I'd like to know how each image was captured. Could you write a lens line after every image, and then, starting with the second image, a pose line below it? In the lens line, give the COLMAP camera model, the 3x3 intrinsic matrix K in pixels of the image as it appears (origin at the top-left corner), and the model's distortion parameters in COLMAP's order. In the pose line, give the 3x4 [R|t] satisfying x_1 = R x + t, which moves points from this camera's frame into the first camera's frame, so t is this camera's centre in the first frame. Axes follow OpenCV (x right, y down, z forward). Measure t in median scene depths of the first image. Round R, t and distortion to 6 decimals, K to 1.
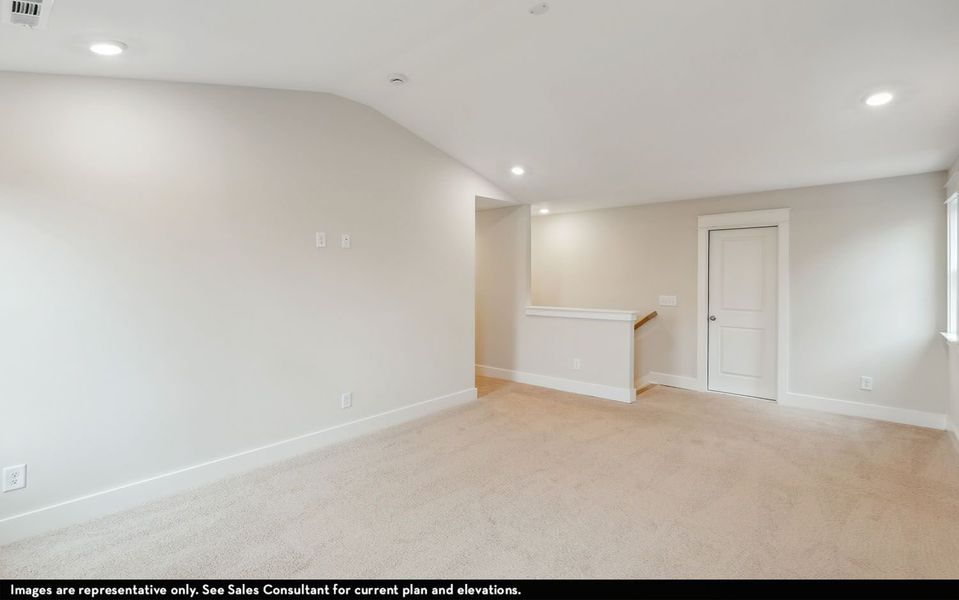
lens RADIAL K [[429.6, 0, 479.6], [0, 429.6, 279.8], [0, 0, 1]] dist [-0.000046, 0.000079]
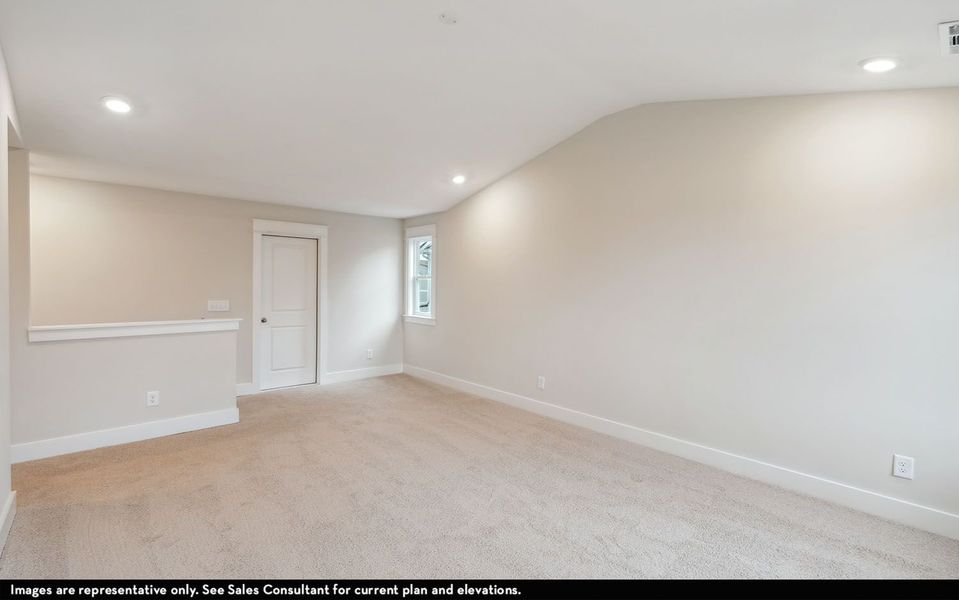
lens RADIAL K [[431.3, 0, 474.6], [0, 431.3, 293.7], [0, 0, 1]] dist [-0.014407, -0.000093]
pose [[0.140358, -0.024080, 0.989808, -0.437279], [-0.010539, 0.999611, 0.025813, -0.006869], [-0.990045, -0.014055, 0.140050, 0.379518]]
